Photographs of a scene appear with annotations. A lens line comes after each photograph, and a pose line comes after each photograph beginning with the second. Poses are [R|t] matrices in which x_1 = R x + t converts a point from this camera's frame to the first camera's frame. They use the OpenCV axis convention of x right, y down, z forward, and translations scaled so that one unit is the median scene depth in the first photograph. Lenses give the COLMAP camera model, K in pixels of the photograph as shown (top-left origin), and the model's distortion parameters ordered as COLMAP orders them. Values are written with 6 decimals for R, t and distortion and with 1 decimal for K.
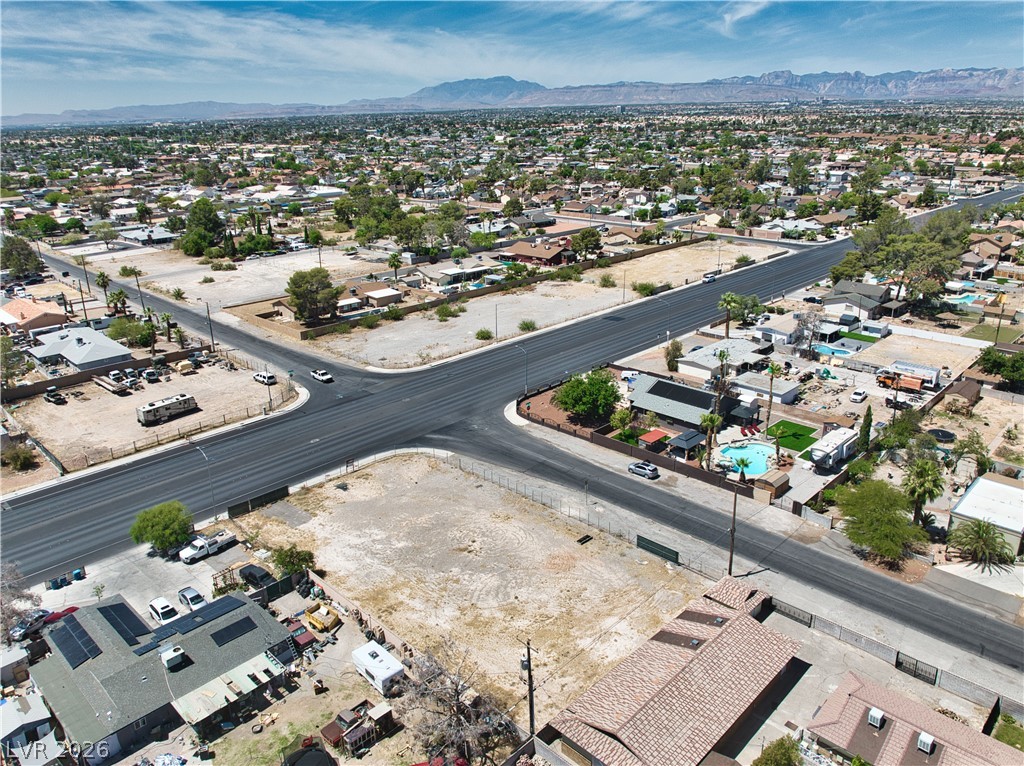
lens RADIAL K [[737.4, 0, 515.4], [0, 737.4, 382.9], [0, 0, 1]] dist [-0.048327, -0.000533]
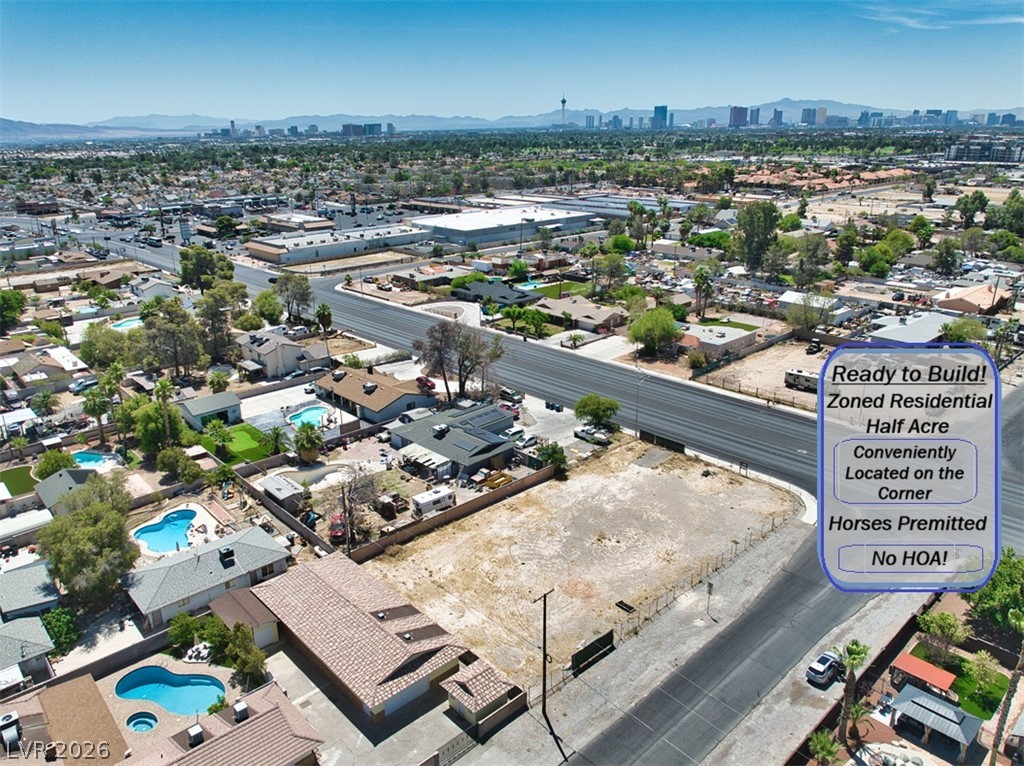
lens RADIAL K [[737.4, 0, 515.4], [0, 737.4, 382.9], [0, 0, 1]] dist [-0.048327, -0.000533]
pose [[-0.048255, 0.337712, -0.940012, 0.579812], [-0.322069, 0.885581, 0.334690, -0.188705], [0.945486, 0.318899, 0.066032, 0.517003]]
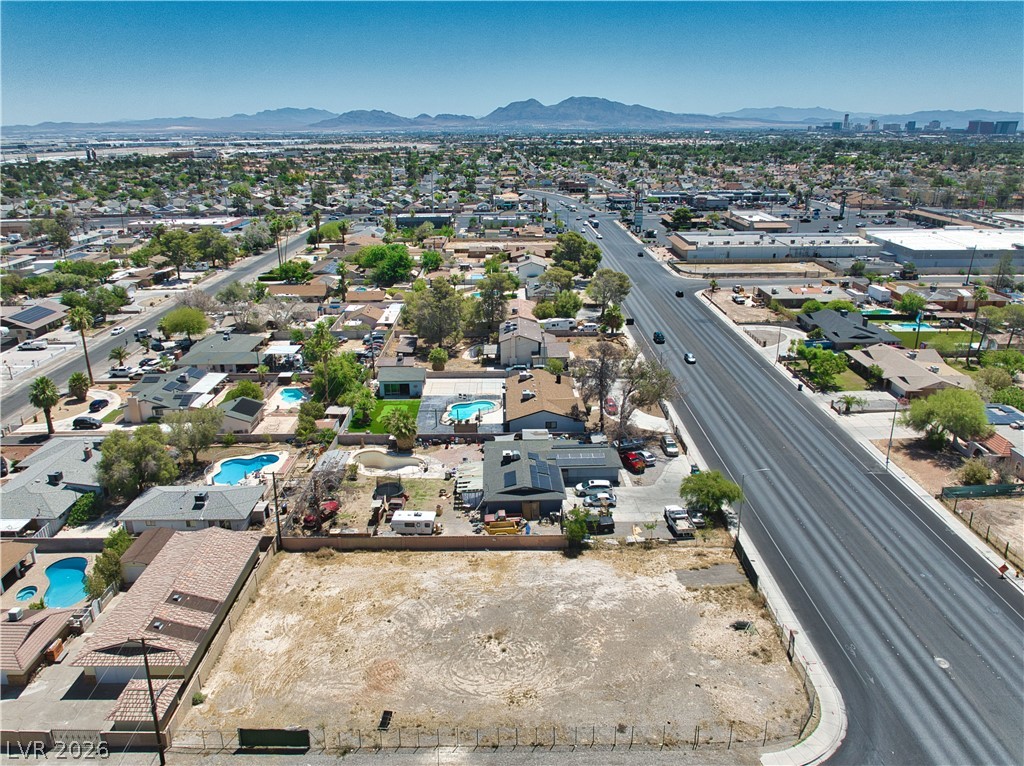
lens RADIAL K [[737.4, 0, 515.4], [0, 737.4, 382.9], [0, 0, 1]] dist [-0.048327, -0.000533]
pose [[-0.712240, 0.246022, -0.657409, 0.268165], [-0.217569, 0.813066, 0.539989, -0.313499], [0.667366, 0.527634, -0.525571, 0.896889]]
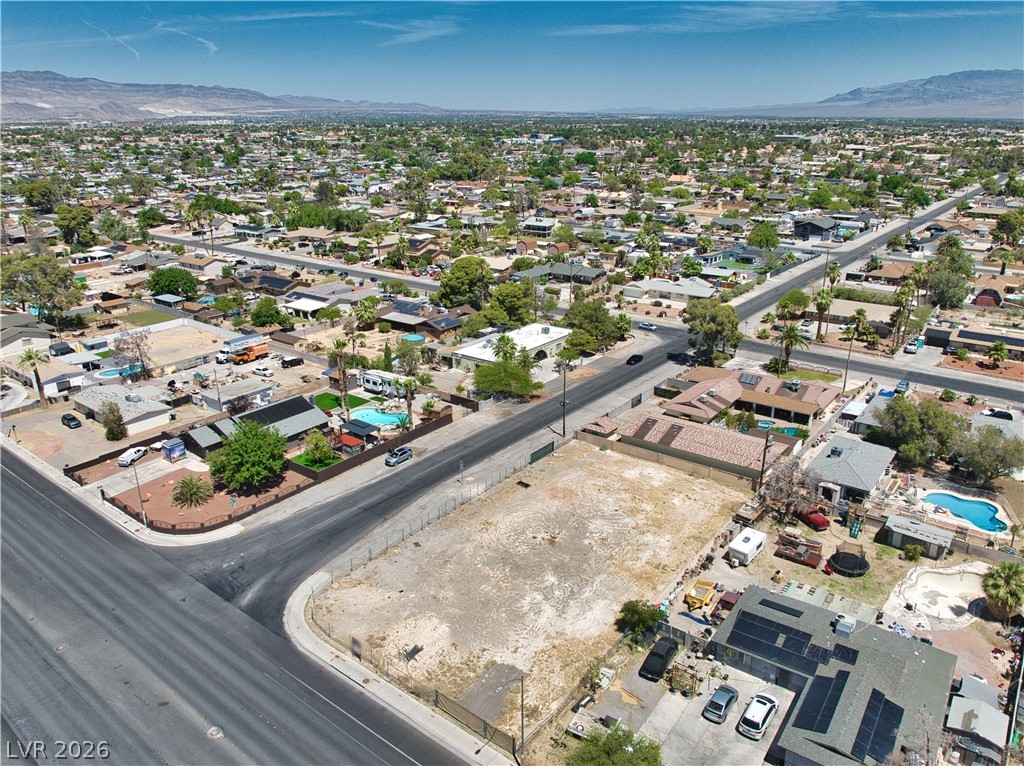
lens RADIAL K [[737.4, 0, 515.4], [0, 737.4, 382.9], [0, 0, 1]] dist [-0.048327, -0.000533]
pose [[-0.114712, -0.319307, 0.940683, -0.654649], [0.340356, 0.876988, 0.339191, -0.223746], [-0.933273, 0.359077, 0.008077, 0.664581]]
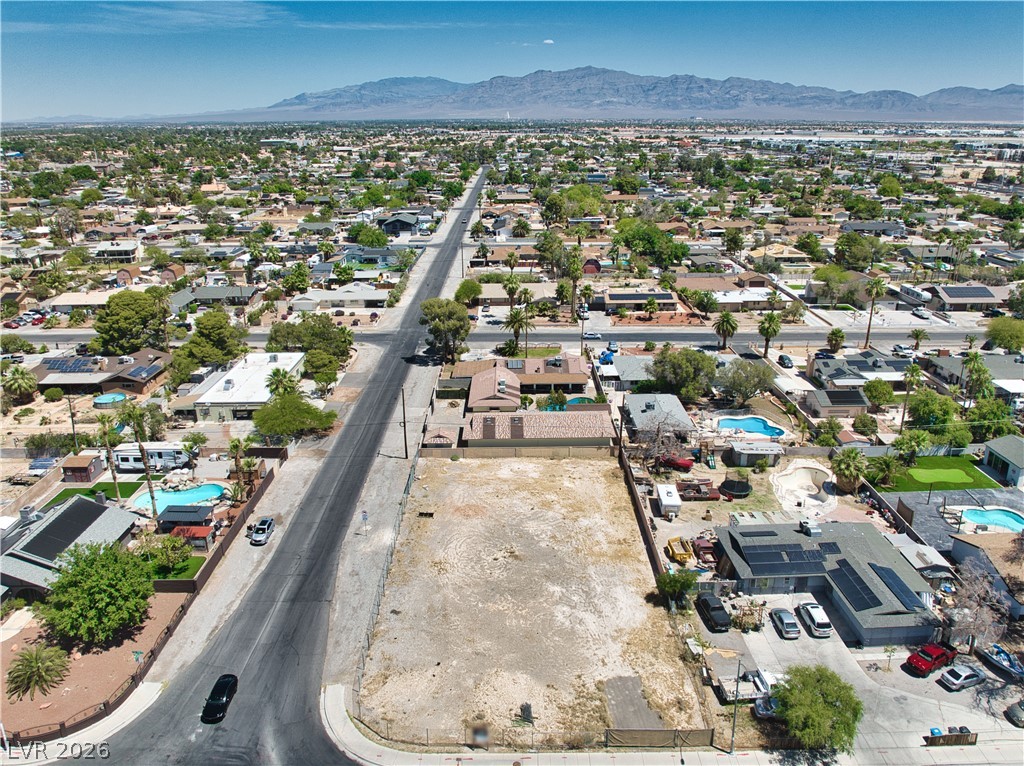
lens RADIAL K [[737.4, 0, 515.4], [0, 737.4, 382.9], [0, 0, 1]] dist [-0.048327, -0.000533]
pose [[-0.701300, -0.220797, 0.677810, -0.472084], [0.252841, 0.811966, 0.526101, -0.327182], [-0.666521, 0.540333, -0.513606, 0.952197]]
